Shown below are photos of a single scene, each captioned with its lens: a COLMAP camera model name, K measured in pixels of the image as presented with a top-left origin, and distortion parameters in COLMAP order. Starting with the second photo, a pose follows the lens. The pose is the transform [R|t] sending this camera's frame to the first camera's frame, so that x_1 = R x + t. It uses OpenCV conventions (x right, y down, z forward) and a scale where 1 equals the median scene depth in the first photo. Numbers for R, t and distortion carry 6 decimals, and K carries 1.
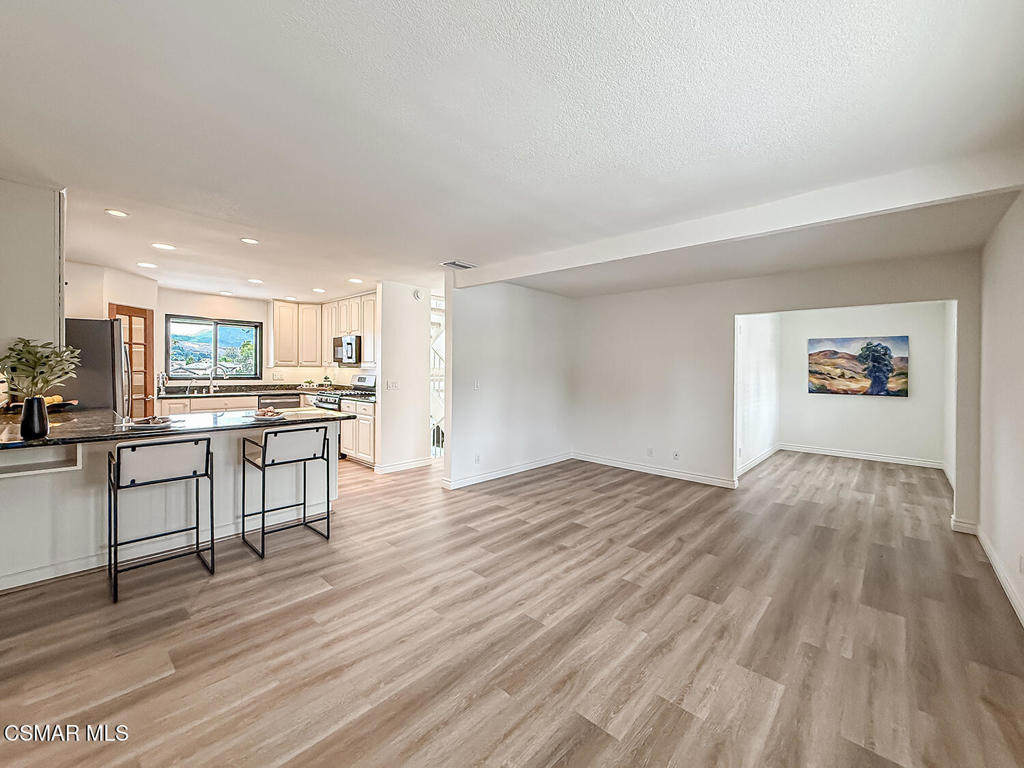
lens RADIAL K [[414.4, 0, 512.0], [0, 414.4, 384.0], [0, 0, 1]] dist [-0.000006, -0.000040]
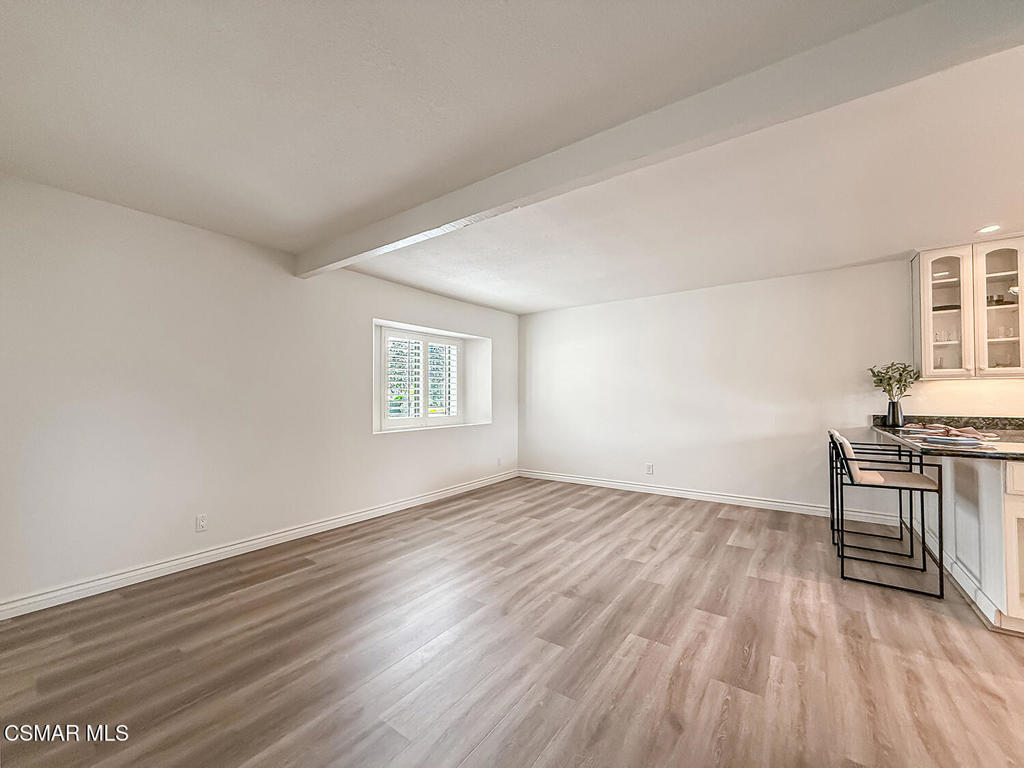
lens RADIAL K [[414.4, 0, 512.0], [0, 414.4, 384.0], [0, 0, 1]] dist [-0.000006, -0.000040]
pose [[-0.992200, -0.016741, -0.123524, 0.390868], [-0.017267, 0.999846, 0.003189, -0.012363], [0.123452, 0.005297, -0.992336, 2.075309]]
